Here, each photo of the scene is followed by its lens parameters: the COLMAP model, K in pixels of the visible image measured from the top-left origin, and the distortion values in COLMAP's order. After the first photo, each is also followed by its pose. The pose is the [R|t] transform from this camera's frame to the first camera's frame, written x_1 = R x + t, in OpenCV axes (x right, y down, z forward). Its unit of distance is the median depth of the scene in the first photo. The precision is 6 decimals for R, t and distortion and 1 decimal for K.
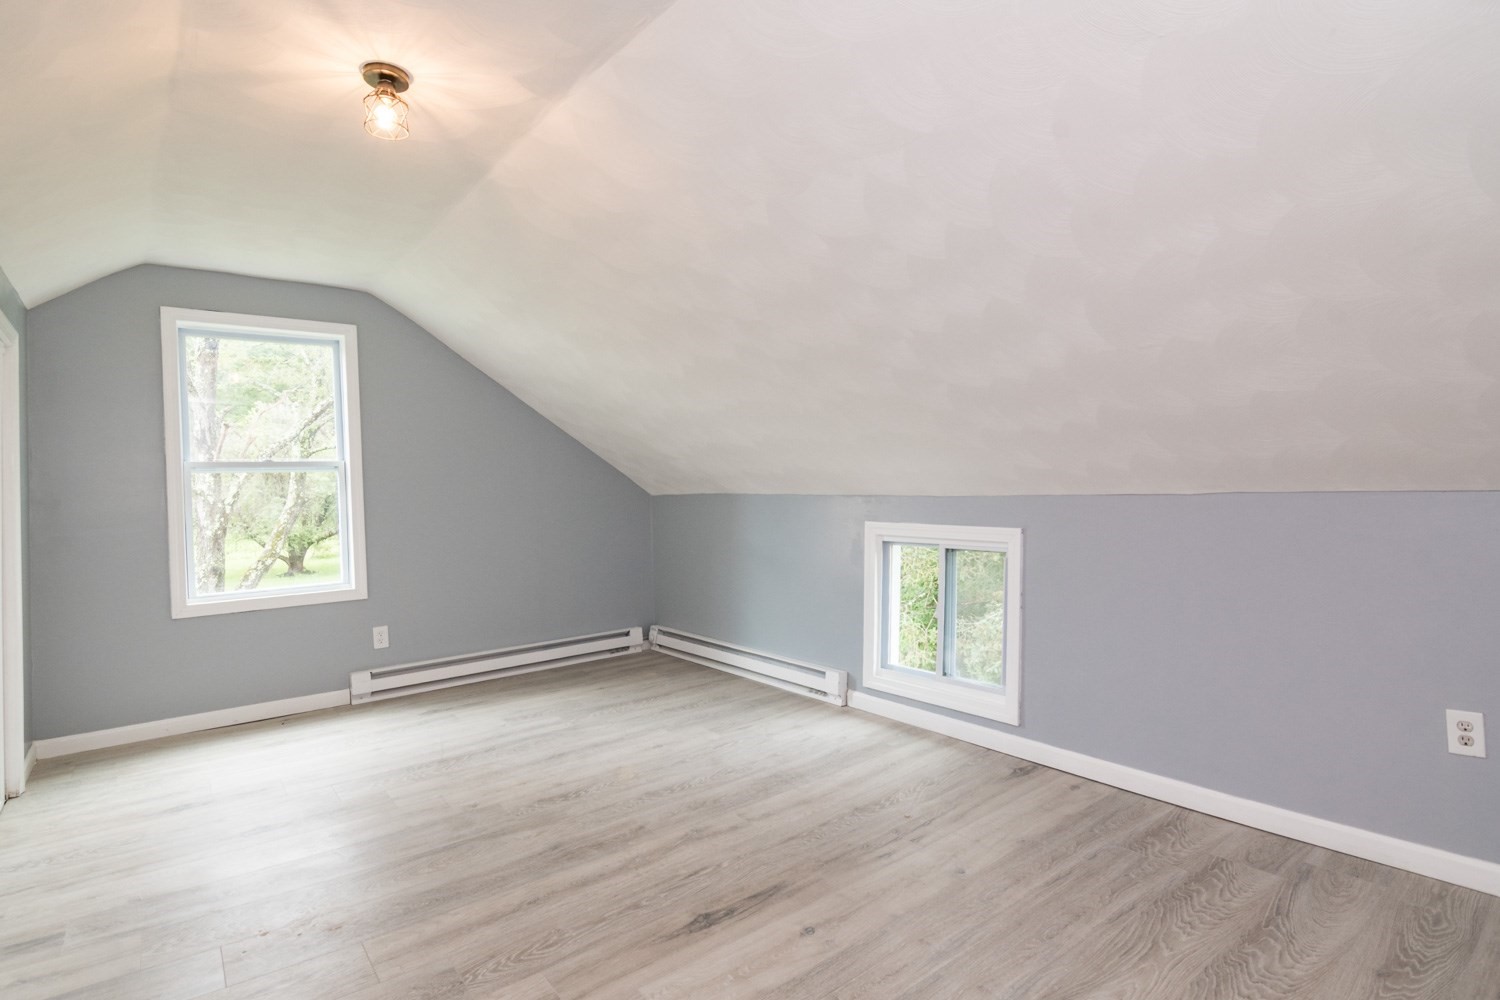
lens RADIAL K [[760.9, 0, 744.9], [0, 760.9, 528.5], [0, 0, 1]] dist [-0.010116, -0.001422]
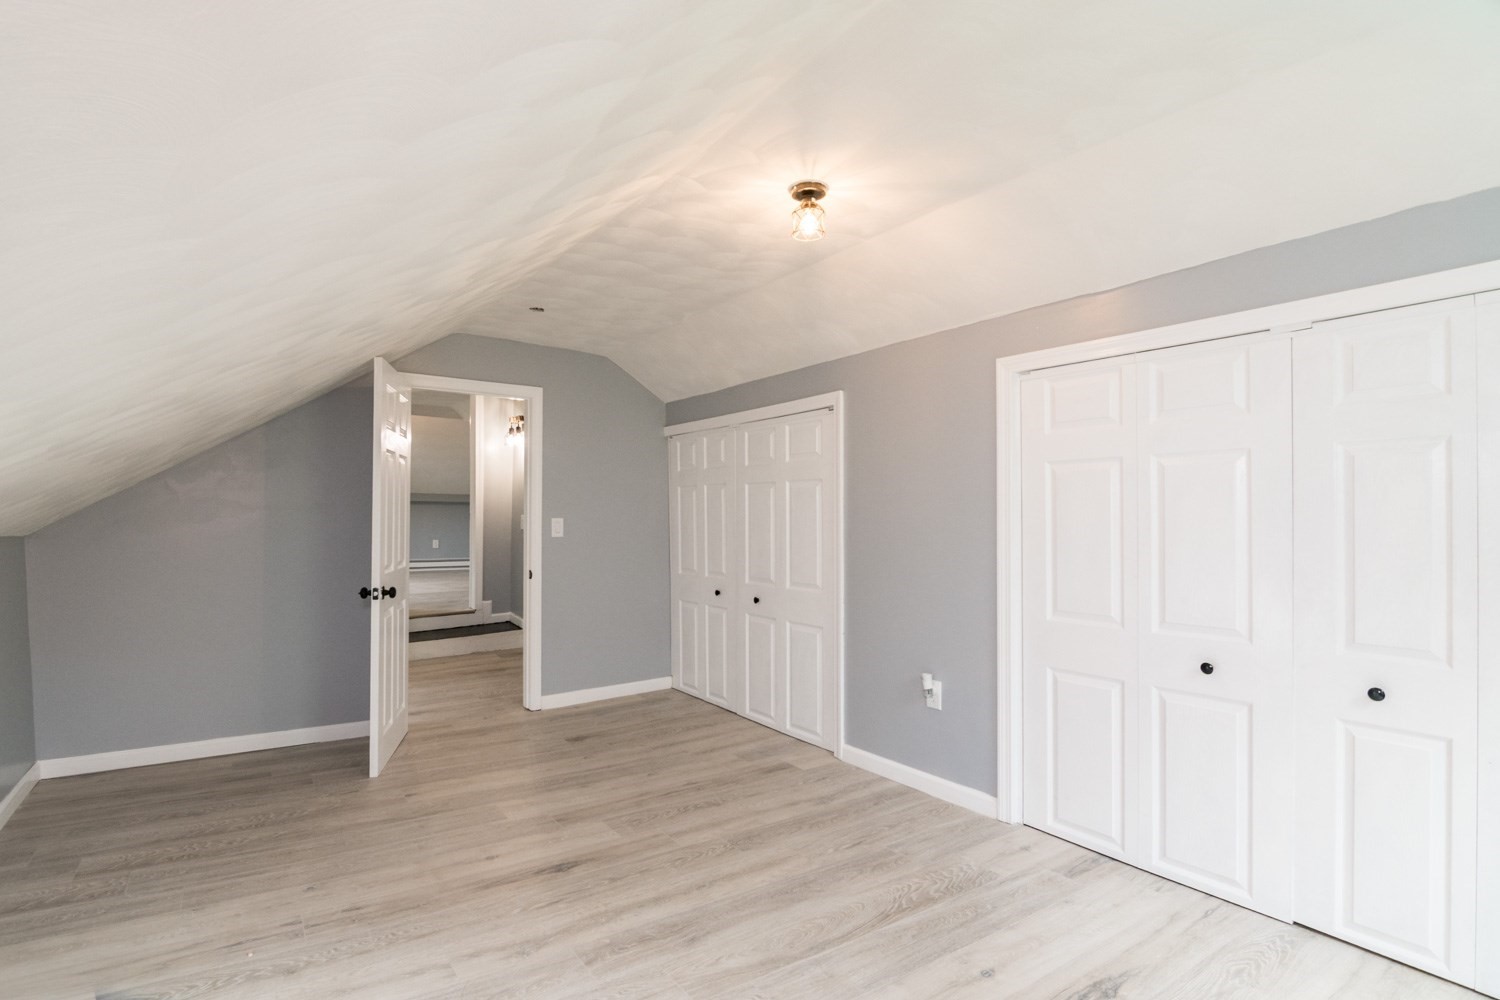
lens RADIAL K [[760.9, 0, 744.9], [0, 760.9, 528.5], [0, 0, 1]] dist [-0.010116, -0.001422]
pose [[-0.997893, 0.011246, 0.063899, -0.405281], [0.014398, 0.998690, 0.049093, -0.101297], [-0.063263, 0.049910, -0.996748, 2.015021]]
